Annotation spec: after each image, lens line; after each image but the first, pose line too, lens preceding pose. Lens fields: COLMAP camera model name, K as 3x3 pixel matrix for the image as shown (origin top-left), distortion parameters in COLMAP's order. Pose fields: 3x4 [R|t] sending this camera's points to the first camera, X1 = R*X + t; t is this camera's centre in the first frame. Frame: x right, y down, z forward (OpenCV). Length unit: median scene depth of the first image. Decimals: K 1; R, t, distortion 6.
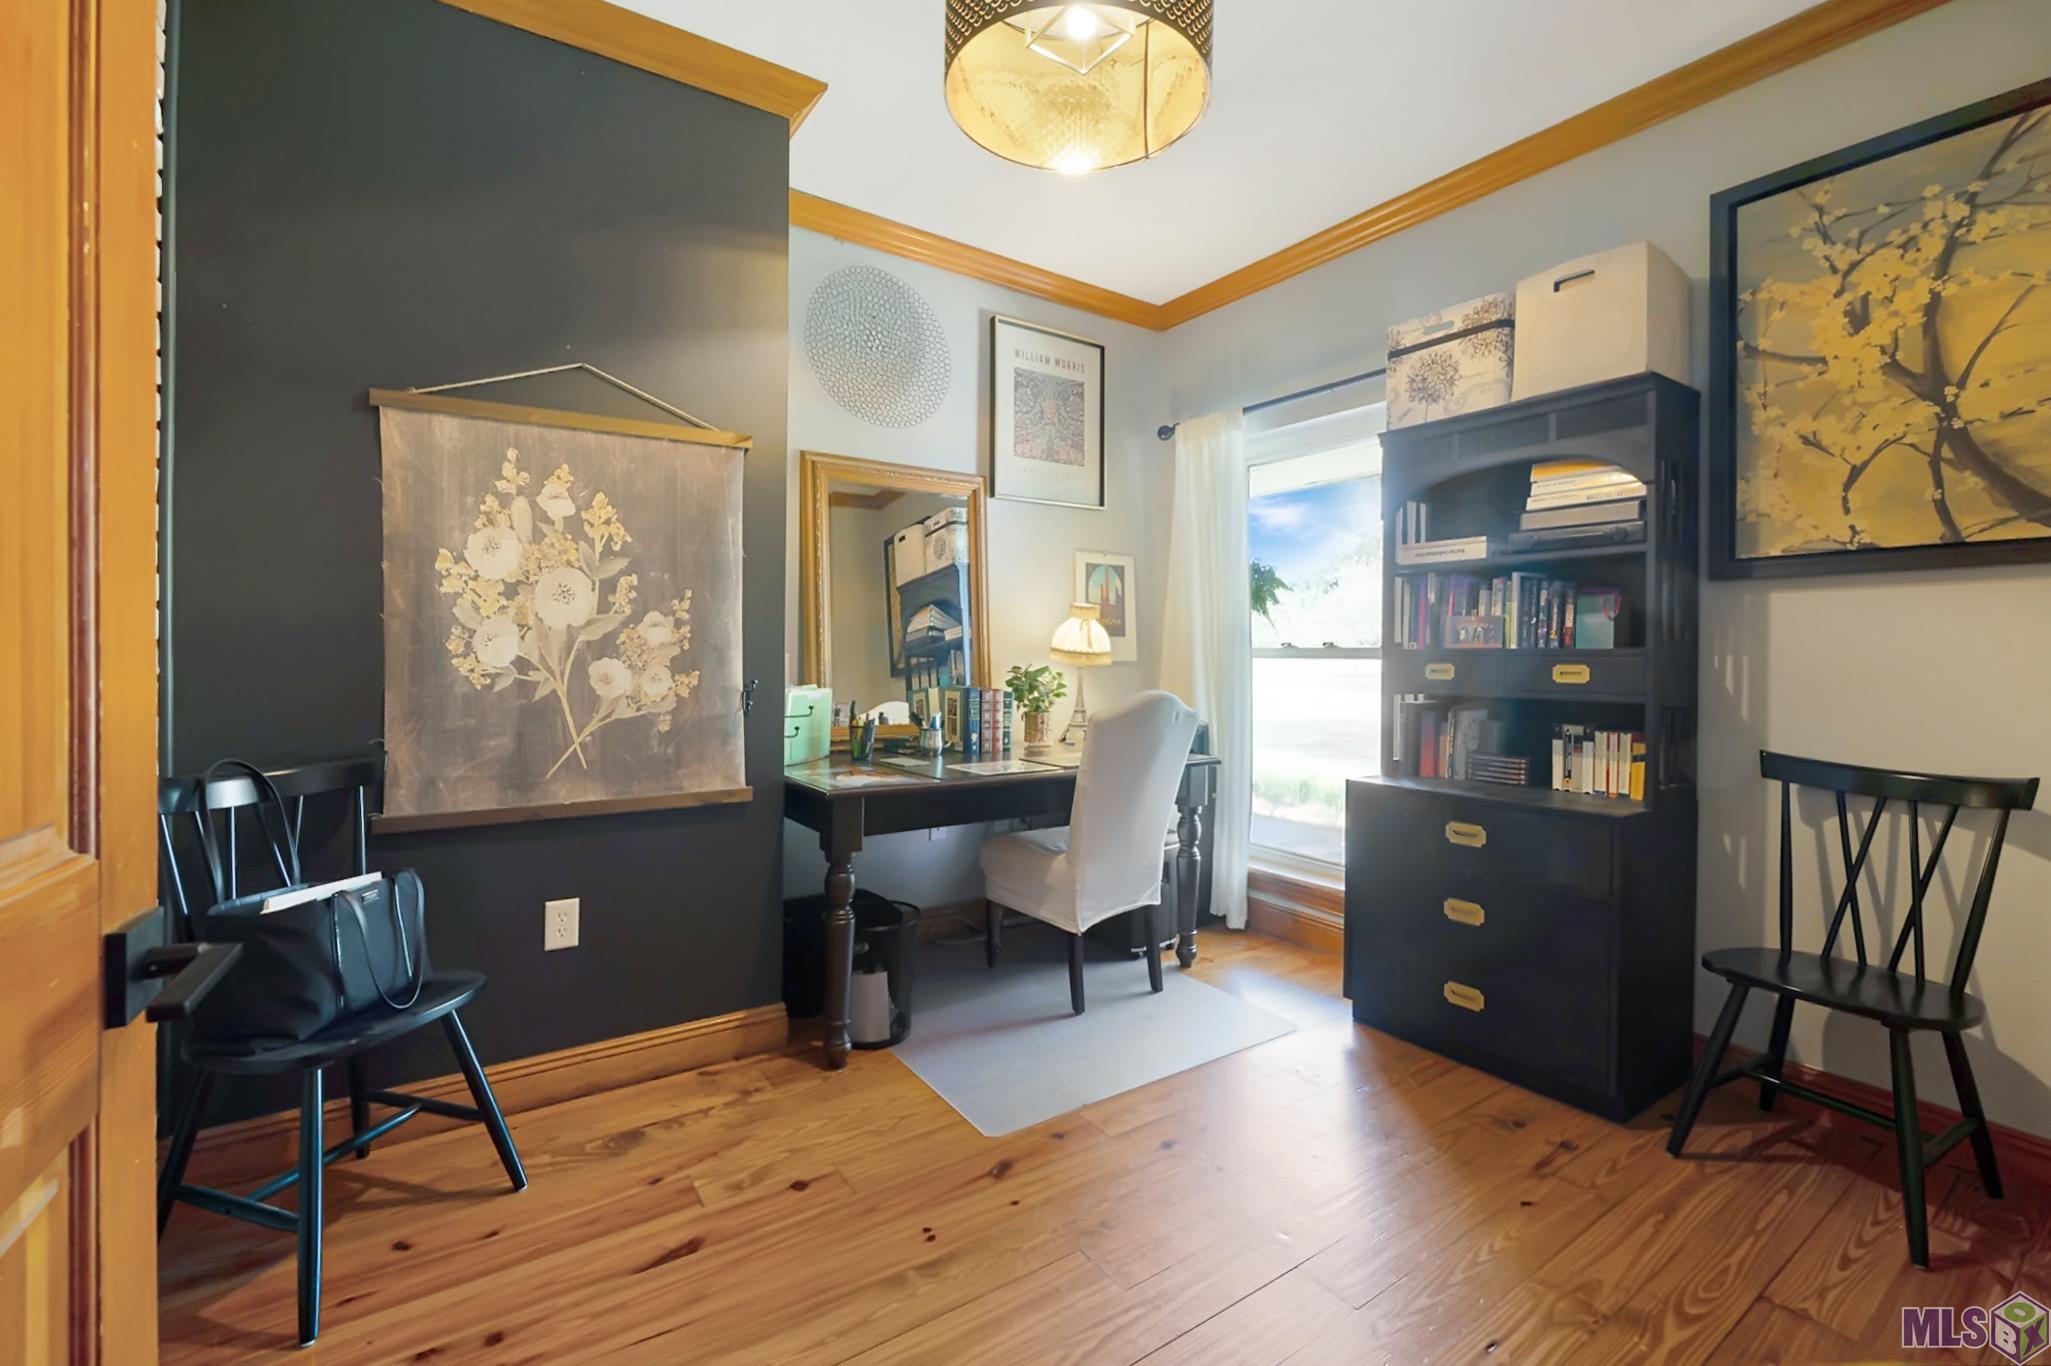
lens RADIAL K [[888.6, 0, 1025.5], [0, 888.6, 683.0], [0, 0, 1]] dist [0.000391, 0.000245]
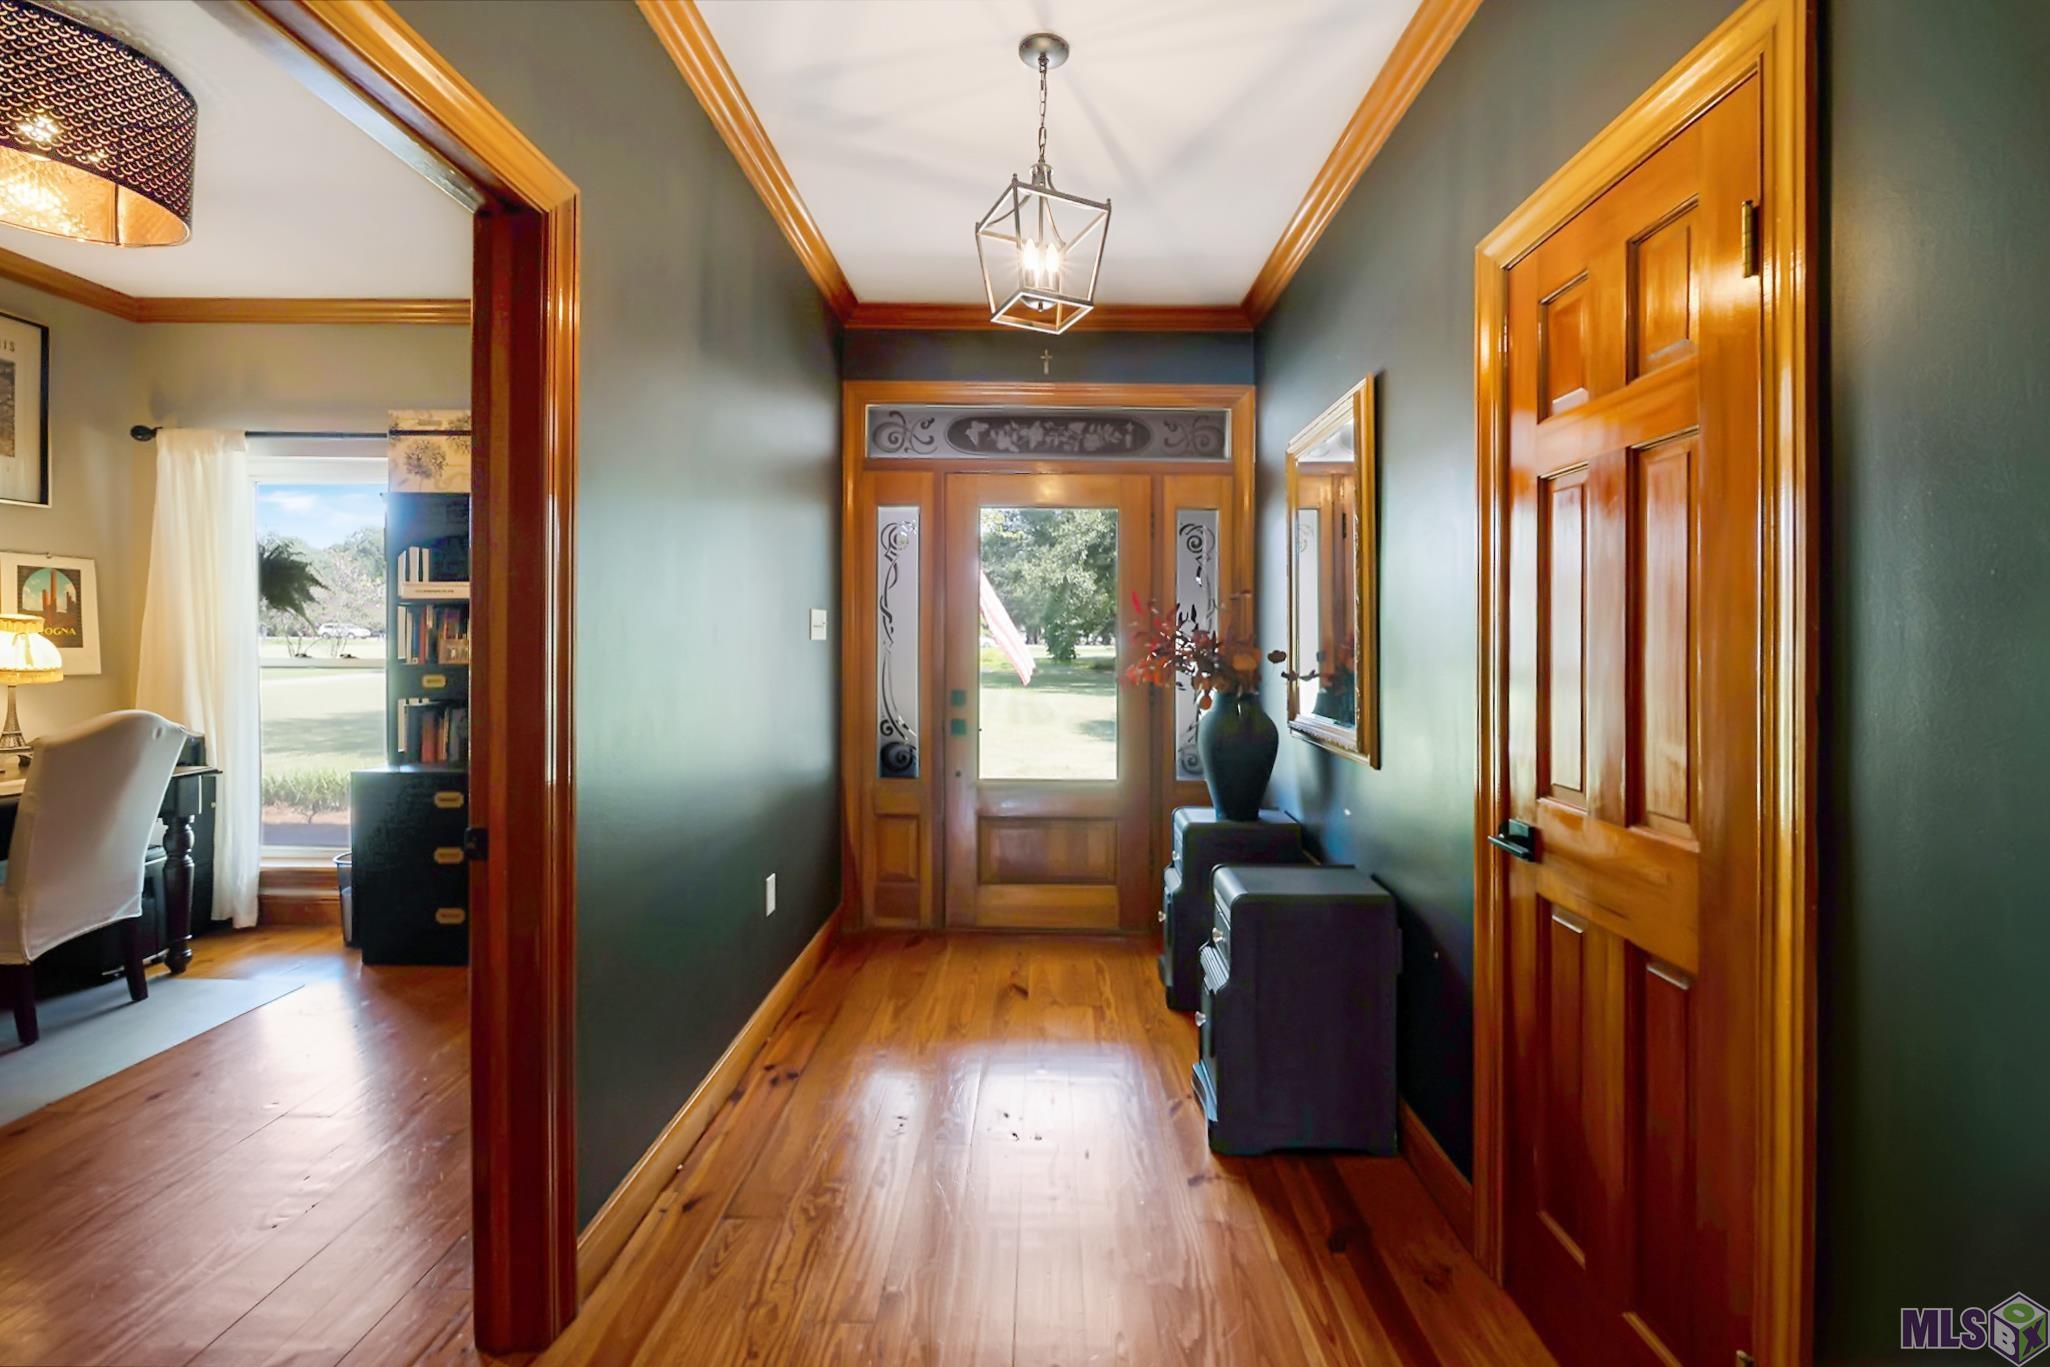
lens RADIAL K [[847.6, 0, 1070.6], [0, 847.6, 639.6], [0, 0, 1]] dist [-0.023570, 0.000475]
pose [[0.543510, -0.006574, 0.839377, -0.059235], [0.027948, 0.999557, -0.010268, -0.032066], [-0.838937, 0.029040, 0.543452, -0.429602]]
